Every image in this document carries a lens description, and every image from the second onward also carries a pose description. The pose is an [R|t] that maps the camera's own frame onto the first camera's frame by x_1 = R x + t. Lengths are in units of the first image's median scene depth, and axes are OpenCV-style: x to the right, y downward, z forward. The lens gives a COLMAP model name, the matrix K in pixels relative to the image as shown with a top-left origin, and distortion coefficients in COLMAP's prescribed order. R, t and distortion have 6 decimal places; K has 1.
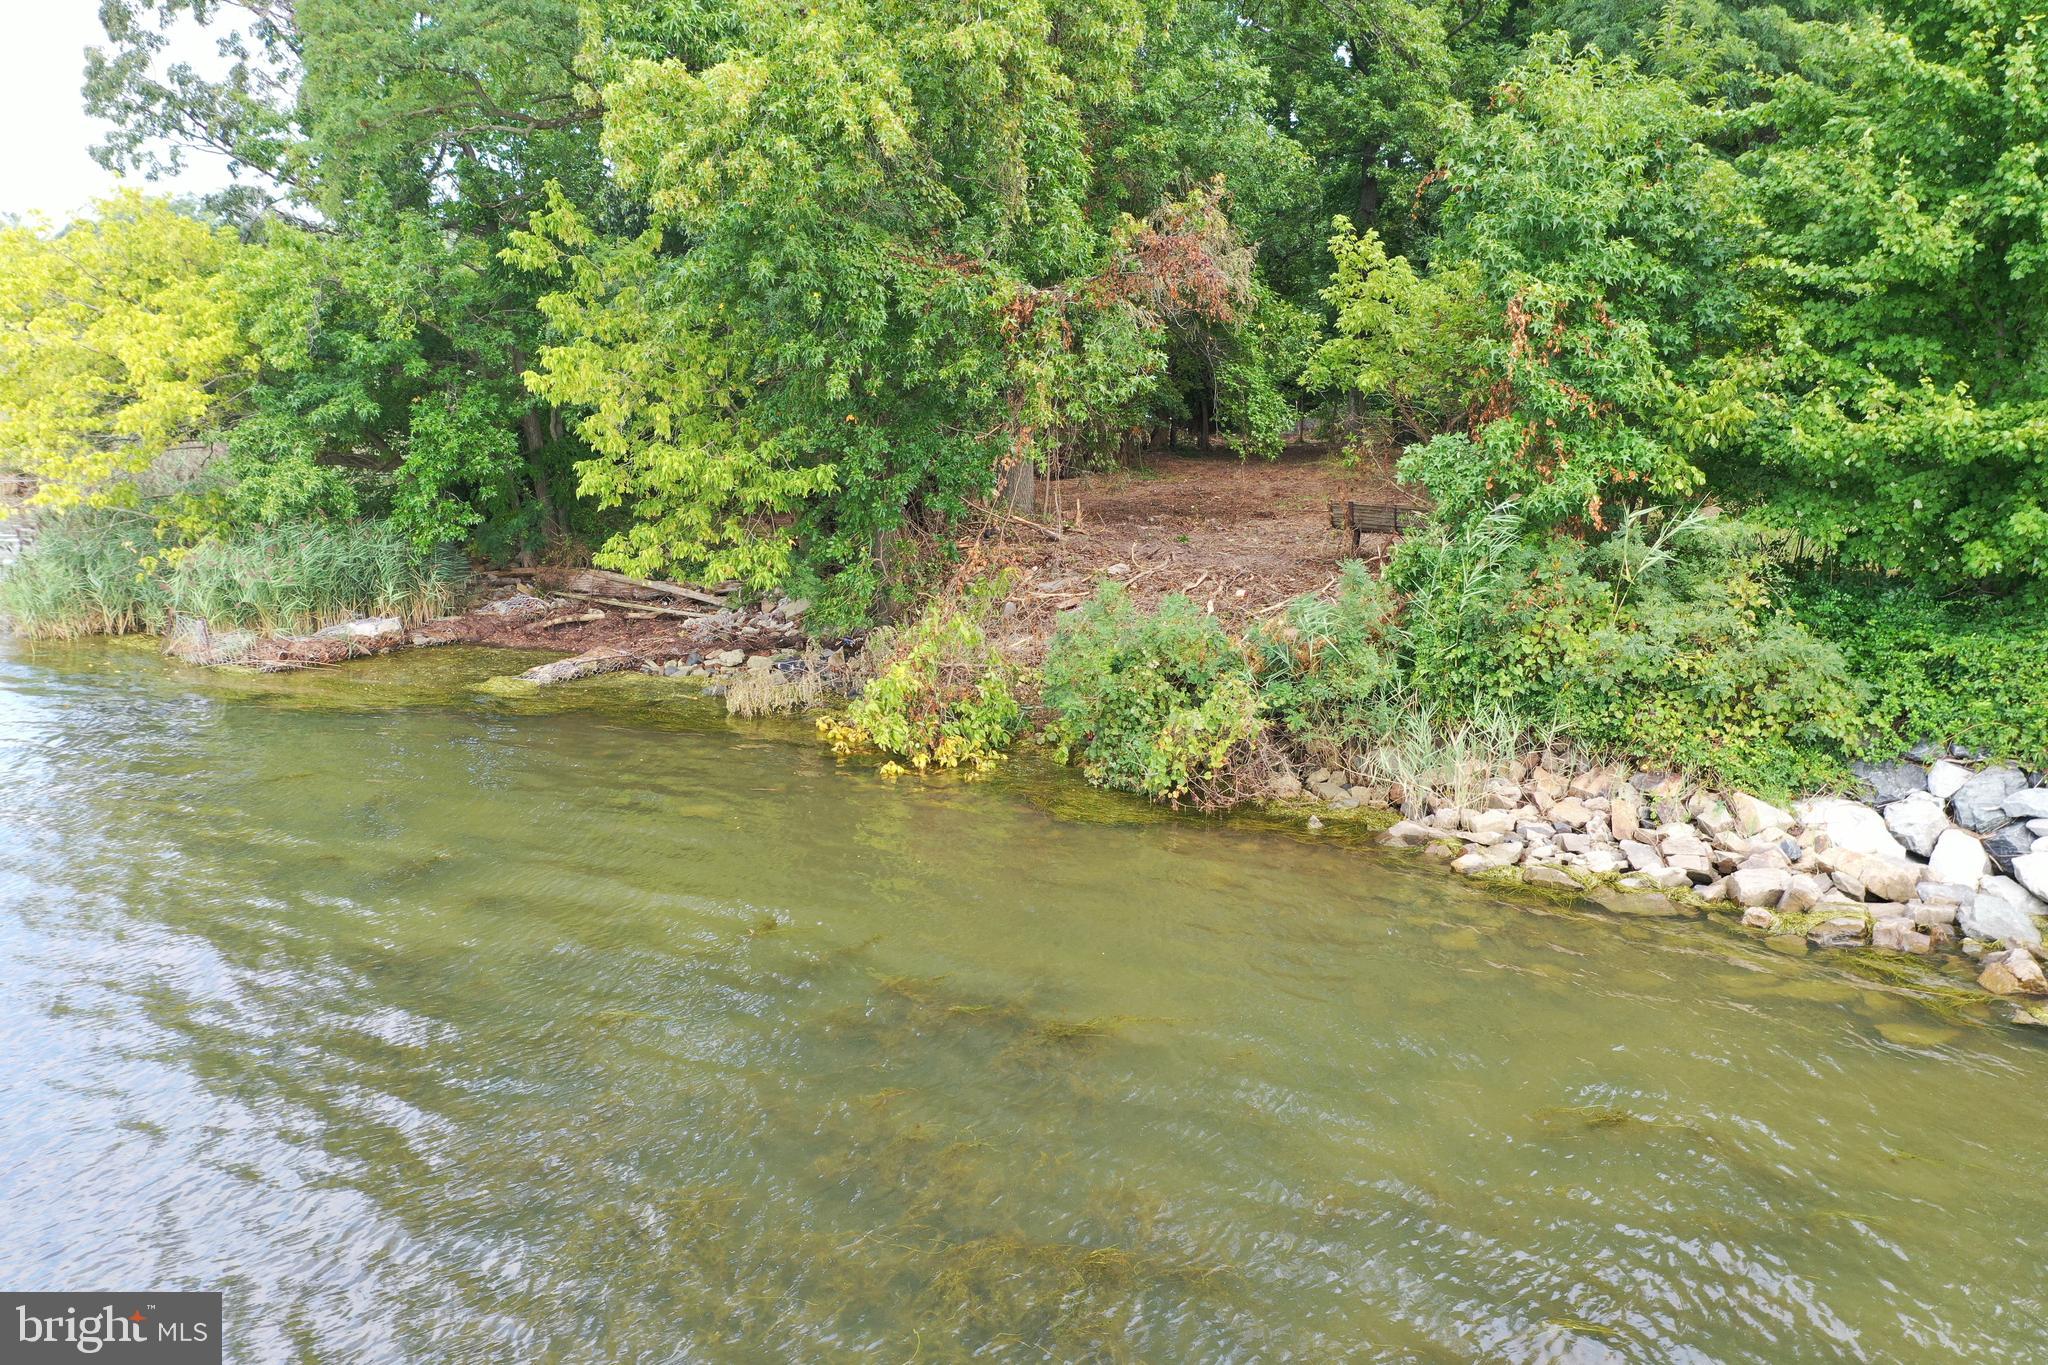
lens RADIAL K [[1657.9, 0, 1020.7], [0, 1657.9, 662.1], [0, 0, 1]] dist [0.013615, 0.002300]
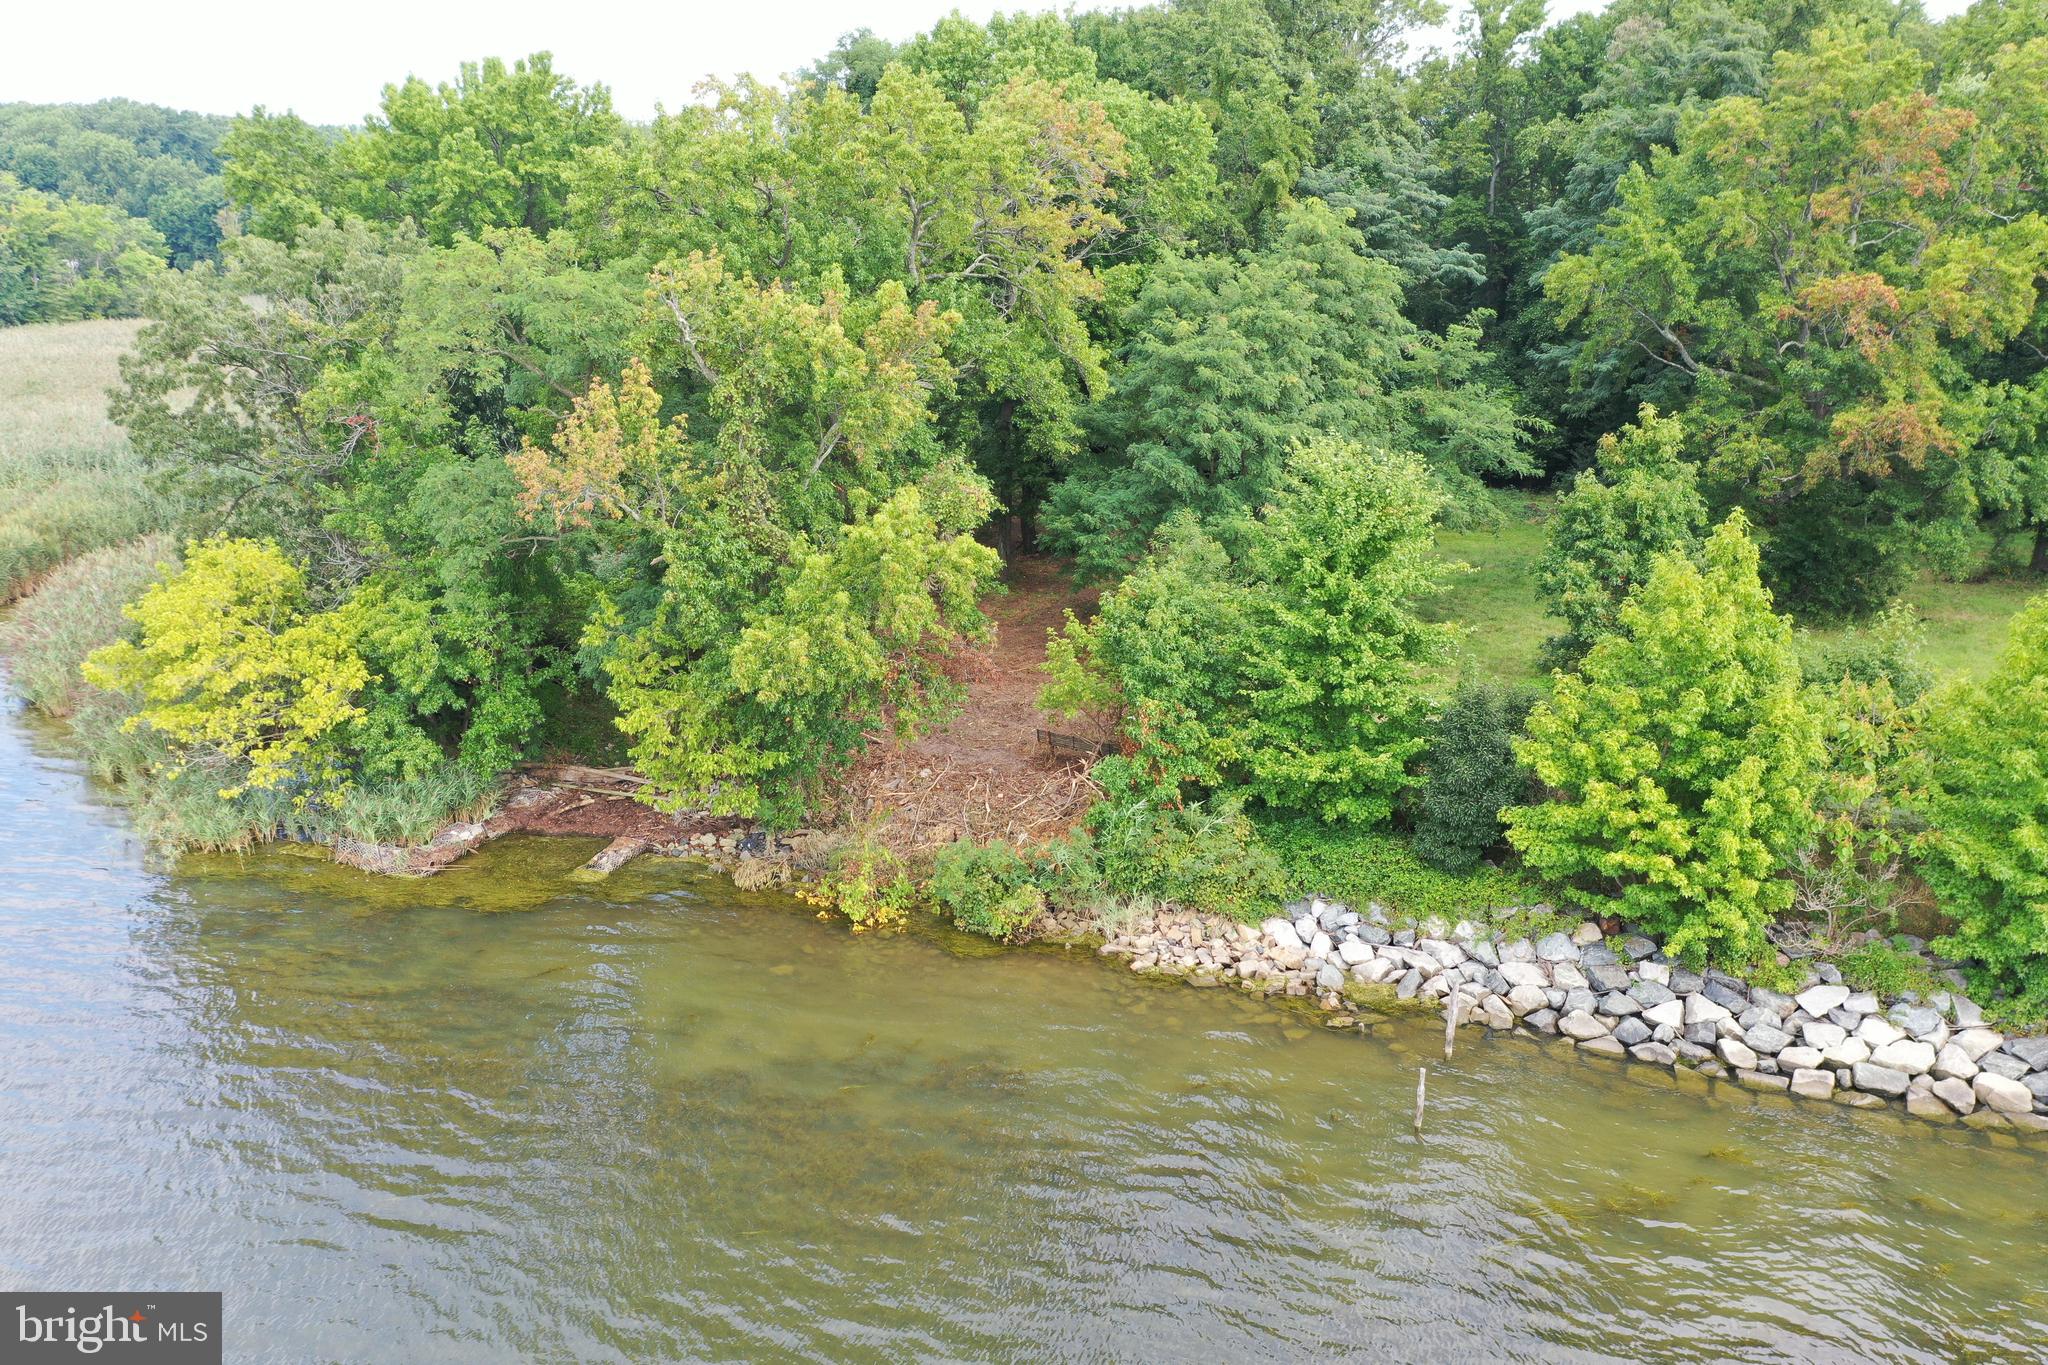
lens RADIAL K [[1657.9, 0, 1029.8], [0, 1657.9, 690.6], [0, 0, 1]] dist [0.013615, 0.002300]
pose [[0.962662, -0.076661, 0.259624, -0.447967], [0.048915, 0.992537, 0.111702, -0.520883], [-0.266250, -0.094831, 0.959228, -1.160409]]
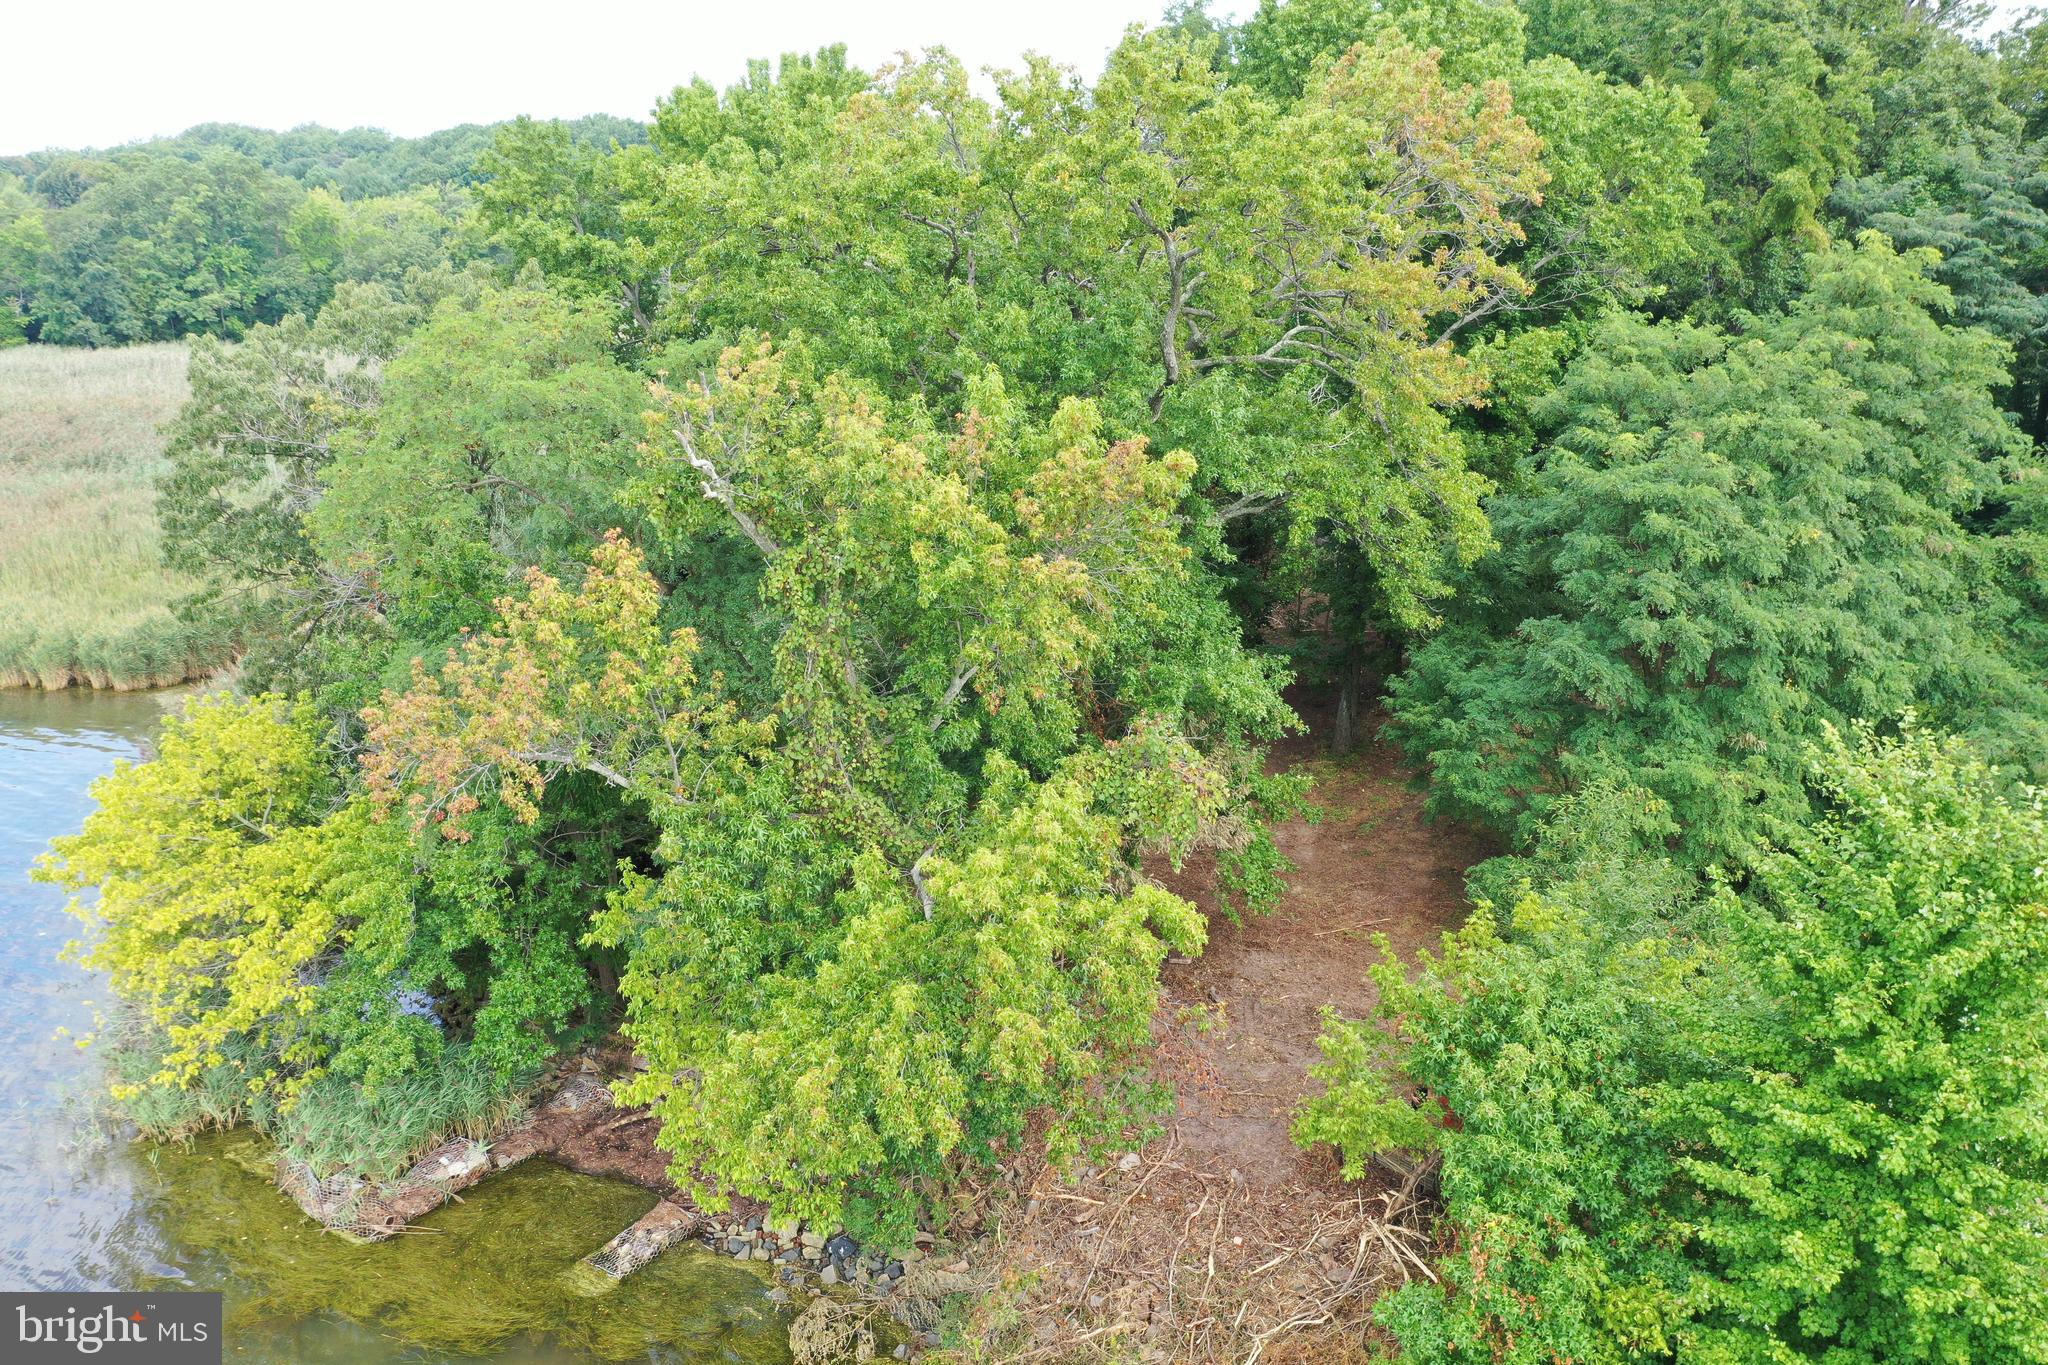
lens RADIAL K [[1657.9, 0, 1017.9], [0, 1657.9, 687.7], [0, 0, 1]] dist [0.013615, 0.002300]
pose [[0.999979, -0.002828, 0.005865, -0.035093], [0.002221, 0.994877, 0.101072, -0.747790], [-0.006121, -0.101056, 0.994862, -0.144336]]
